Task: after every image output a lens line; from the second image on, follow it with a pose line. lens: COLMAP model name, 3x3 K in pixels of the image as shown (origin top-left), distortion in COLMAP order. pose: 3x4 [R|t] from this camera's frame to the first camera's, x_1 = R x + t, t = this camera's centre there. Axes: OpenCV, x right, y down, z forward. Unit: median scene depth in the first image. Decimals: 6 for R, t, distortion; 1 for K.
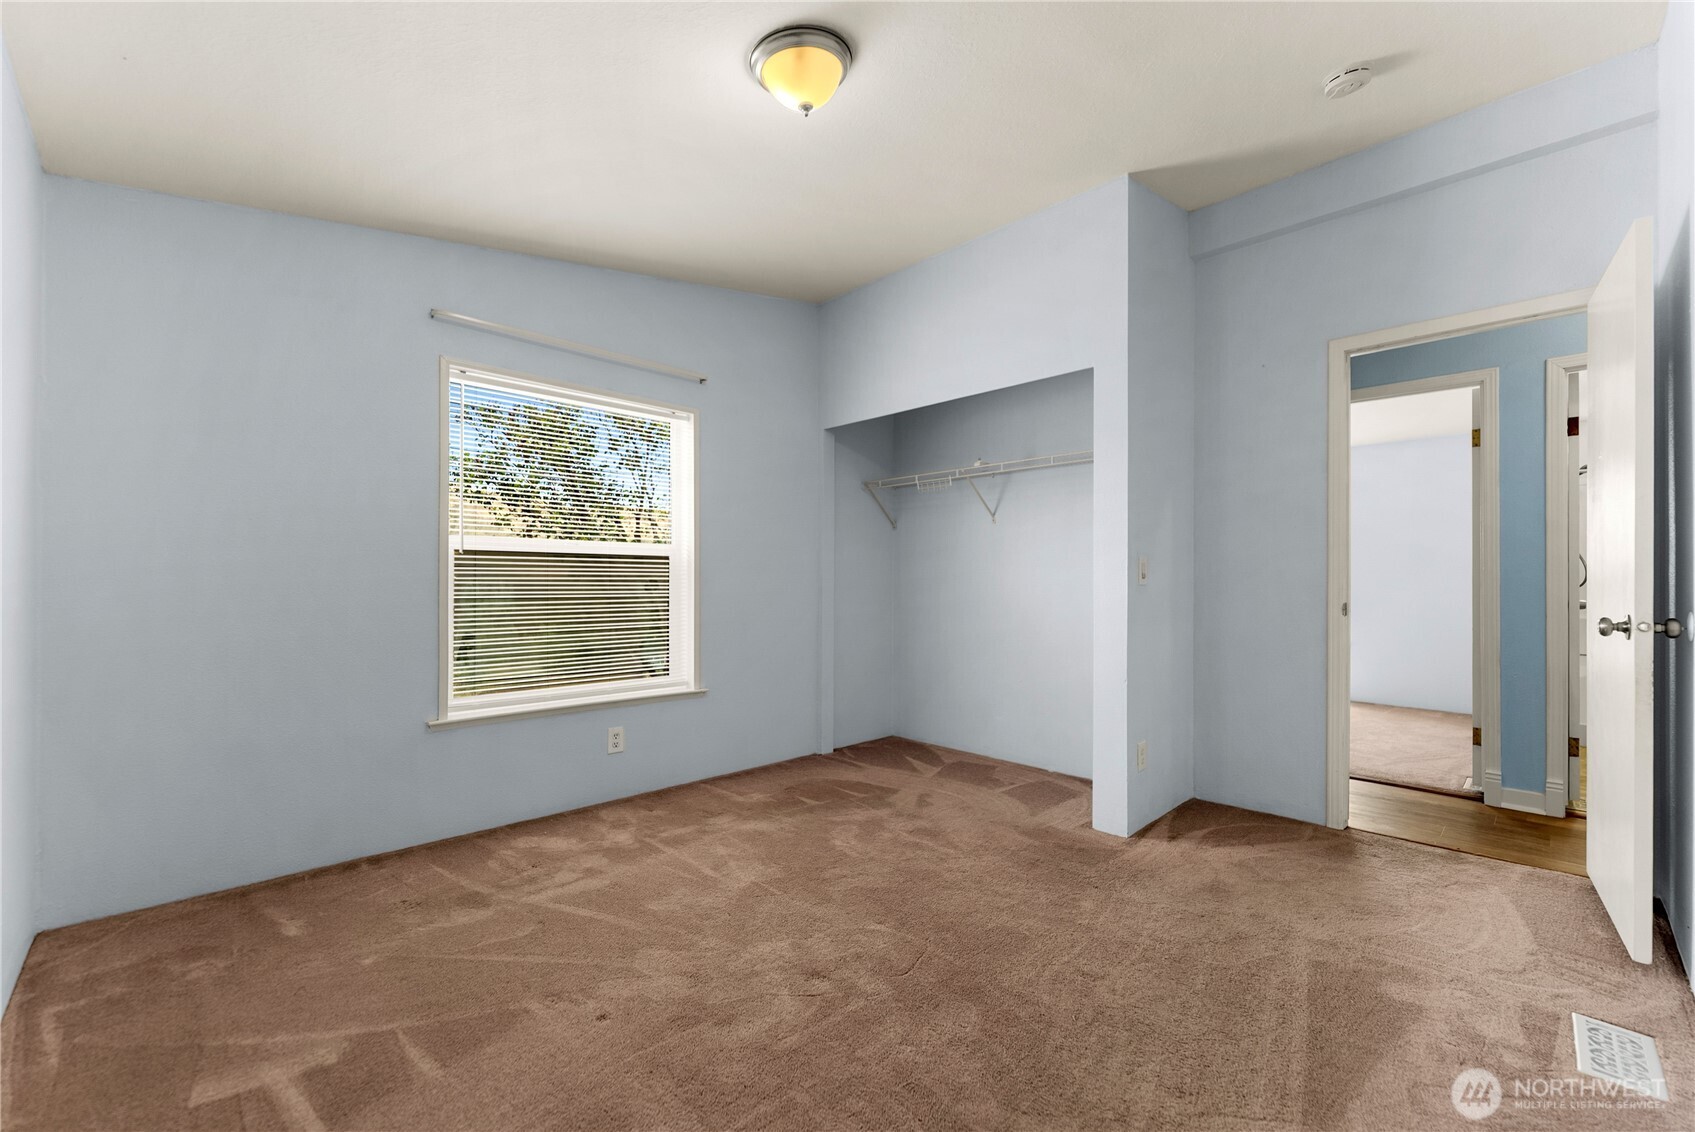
lens RADIAL K [[703.2, 0, 854.1], [0, 703.2, 567.7], [0, 0, 1]] dist [-0.001738, -0.000430]
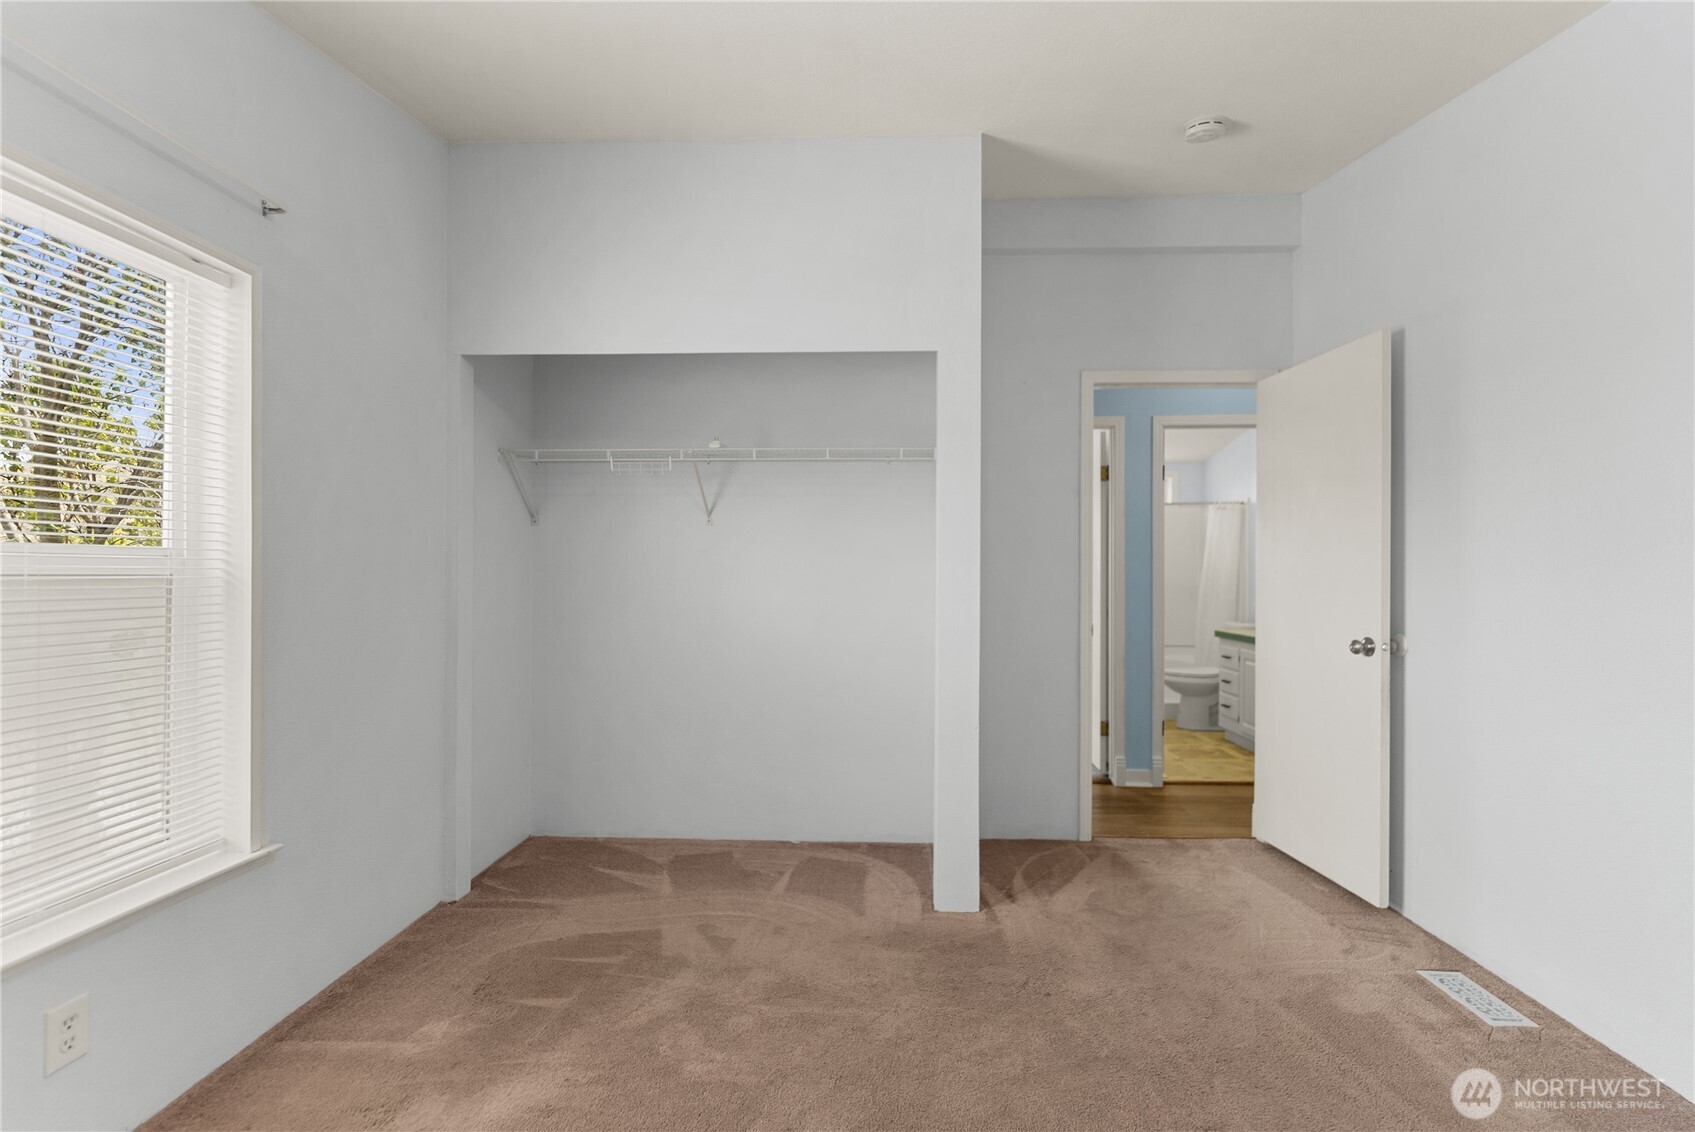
lens RADIAL K [[775.5, 0, 850.1], [0, 775.5, 563.4], [0, 0, 1]] dist [-0.001349, -0.000630]
pose [[0.722071, 0.008762, 0.691763, -0.333579], [-0.014485, 0.999892, 0.002455, -0.033986], [-0.691667, -0.011793, 0.722120, 0.380164]]
